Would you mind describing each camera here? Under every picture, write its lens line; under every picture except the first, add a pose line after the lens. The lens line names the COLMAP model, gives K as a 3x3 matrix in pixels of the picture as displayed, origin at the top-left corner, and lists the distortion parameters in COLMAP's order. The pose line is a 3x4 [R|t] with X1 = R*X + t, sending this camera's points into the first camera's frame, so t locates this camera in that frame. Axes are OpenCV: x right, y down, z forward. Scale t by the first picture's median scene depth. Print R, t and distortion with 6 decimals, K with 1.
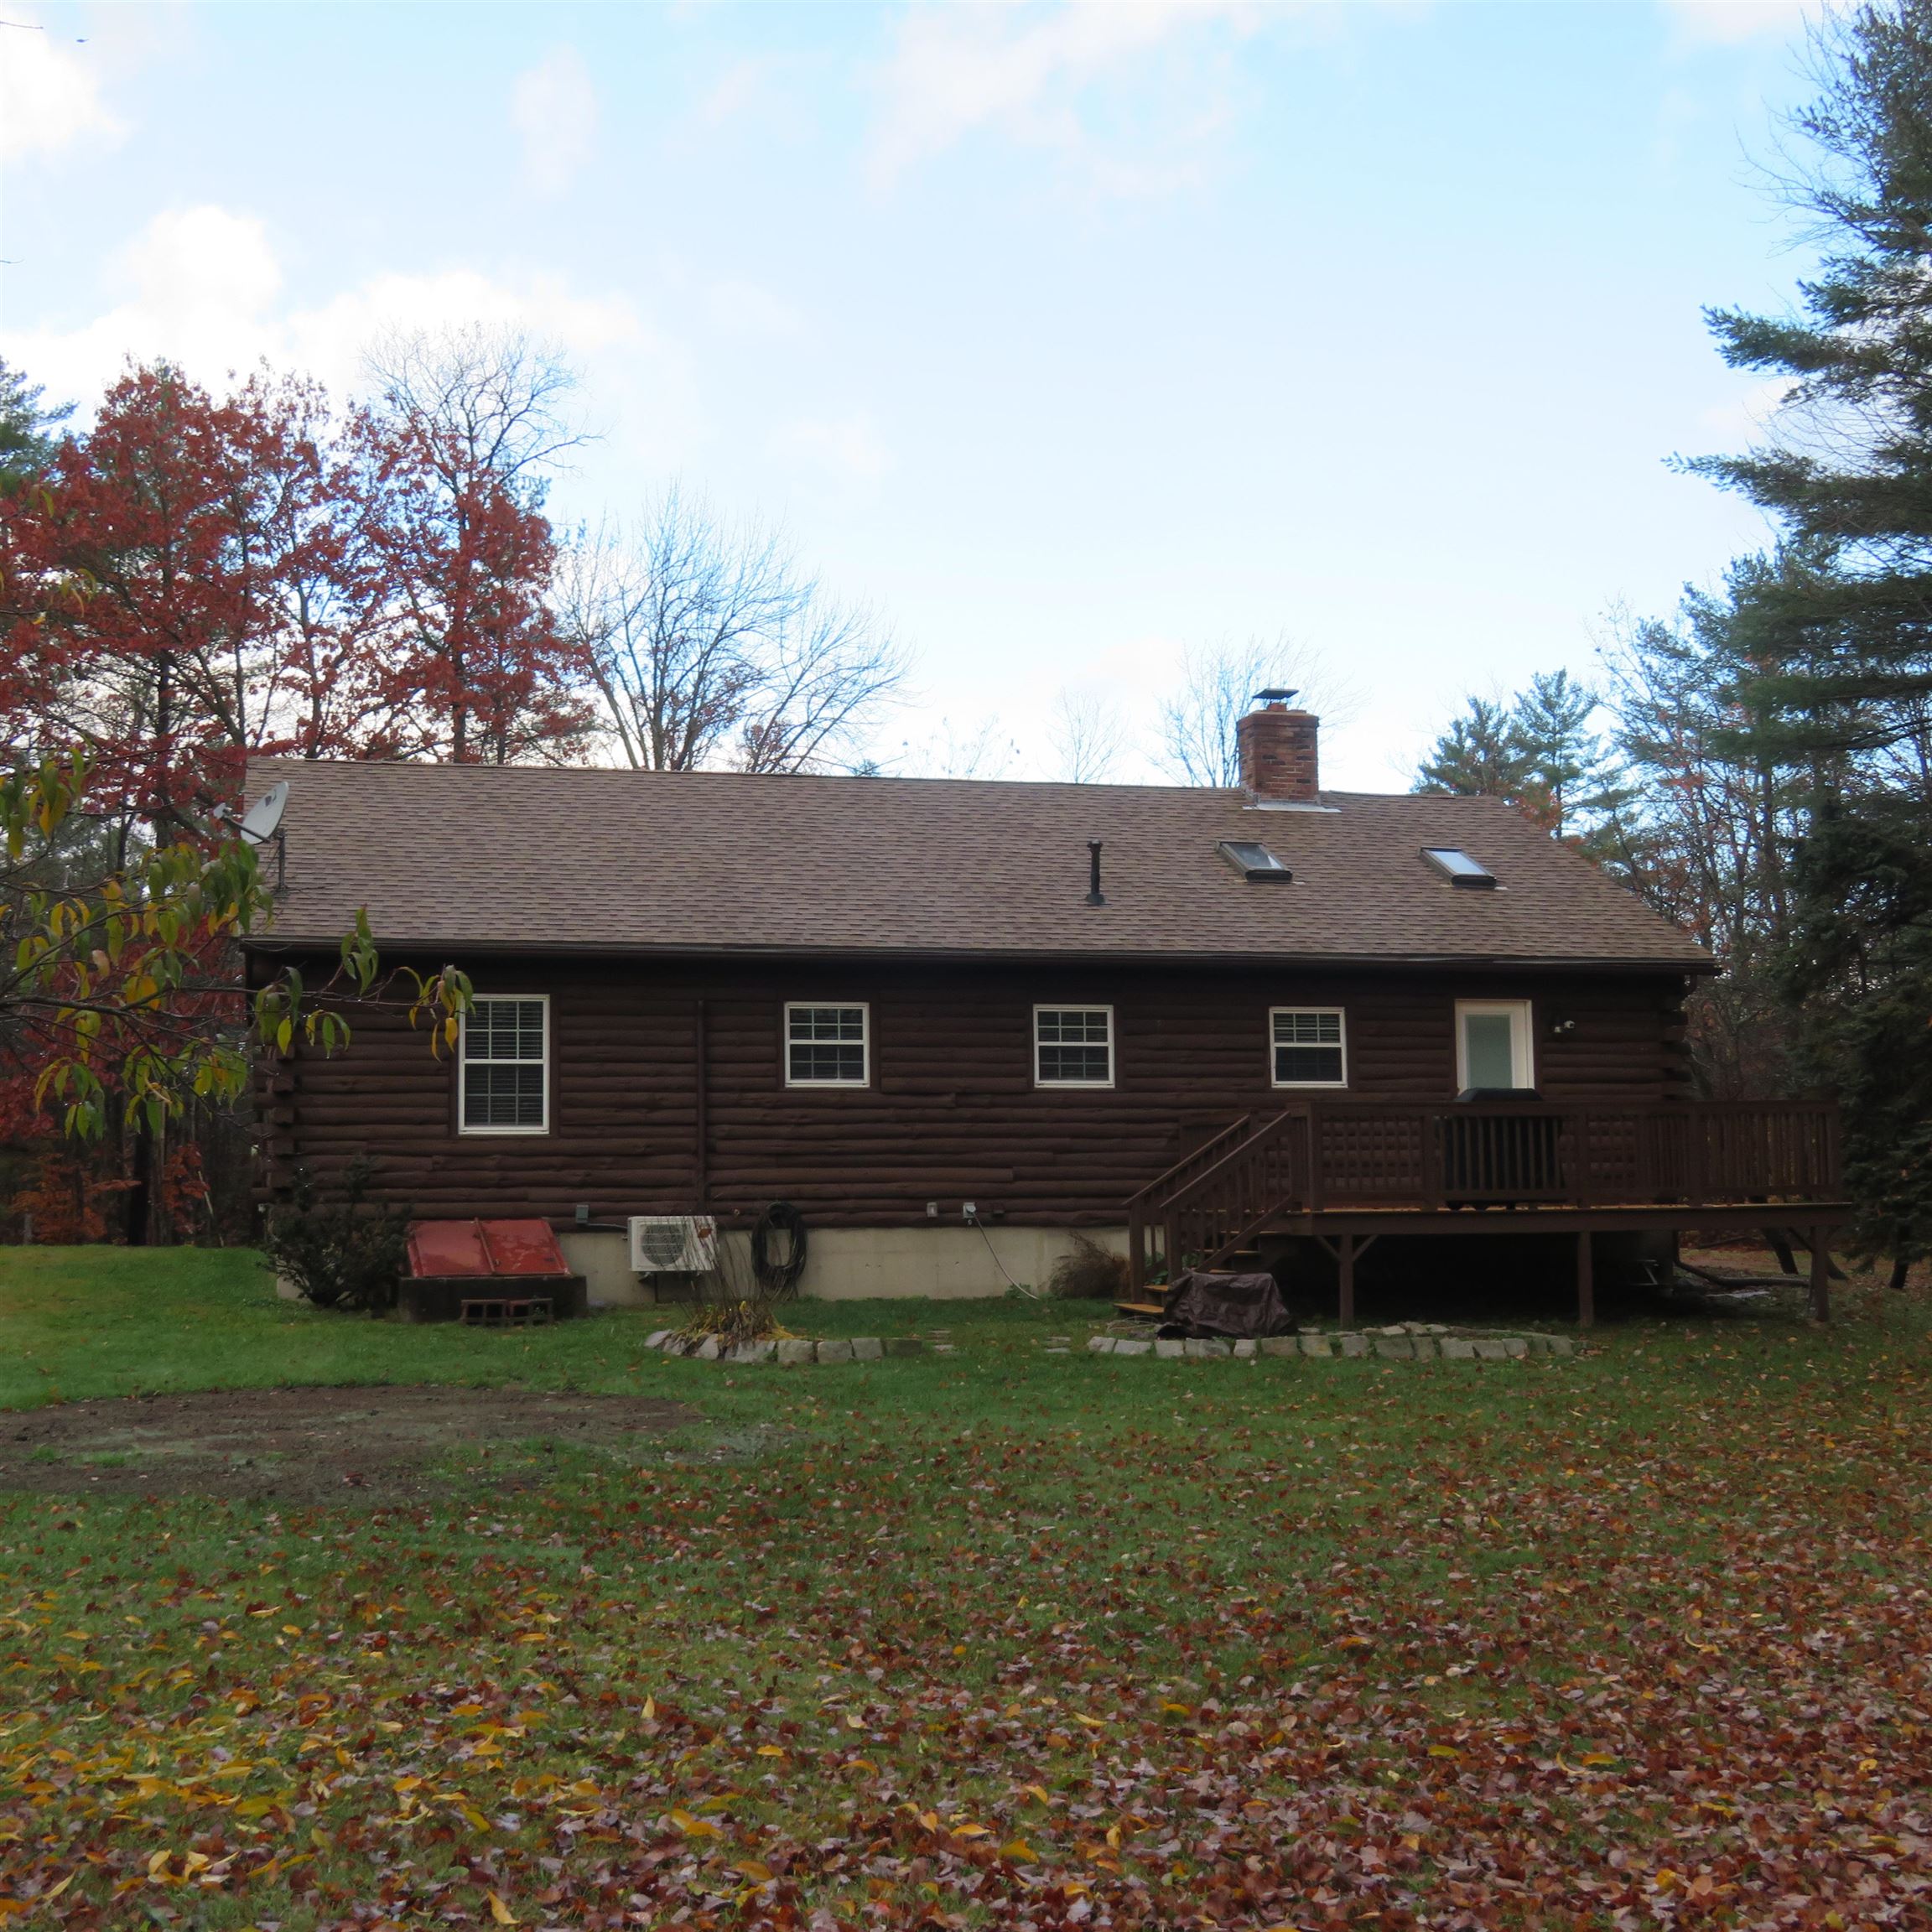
lens RADIAL K [[2644.4, 0, 966.0], [0, 2644.4, 966.0], [0, 0, 1]] dist [-0.017445, -0.042538]
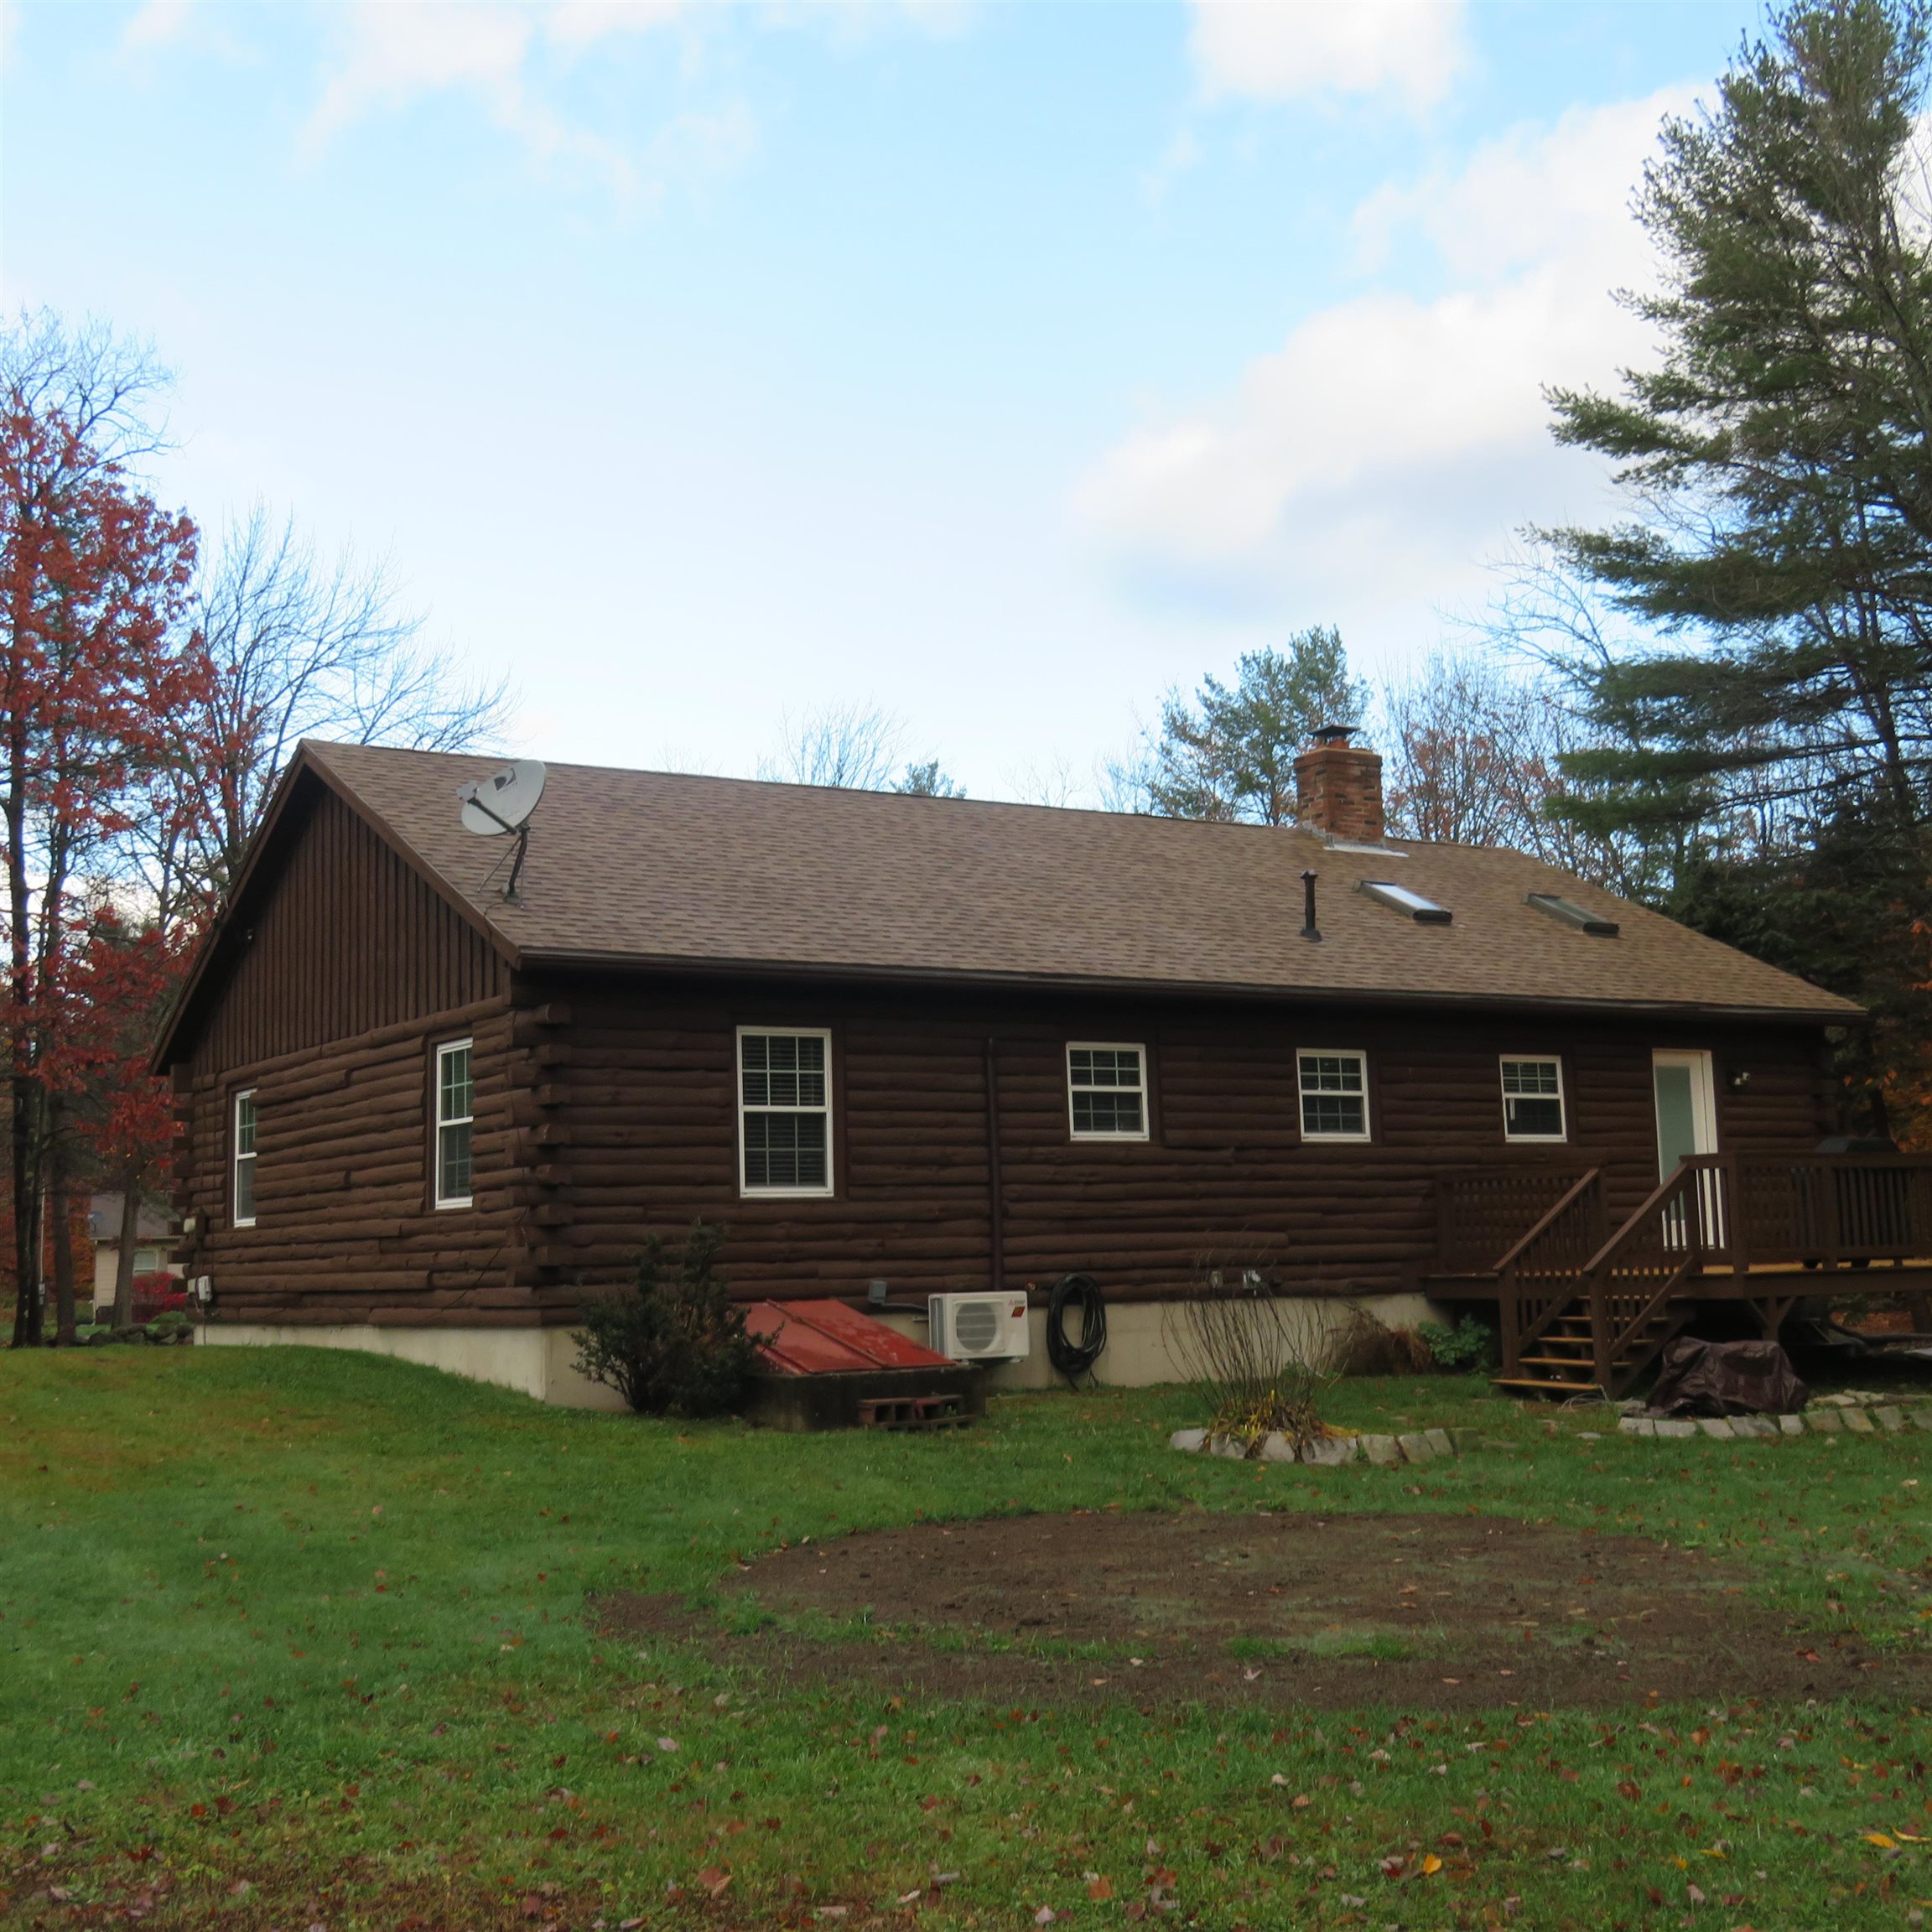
lens RADIAL K [[2529.1, 0, 966.0], [0, 2529.1, 966.0], [0, 0, 1]] dist [-0.012261, -0.001342]
pose [[0.951594, 0.019889, 0.306715, -0.351026], [-0.009761, 0.999356, -0.034518, 0.017531], [-0.307204, 0.029853, 0.951175, 0.219615]]
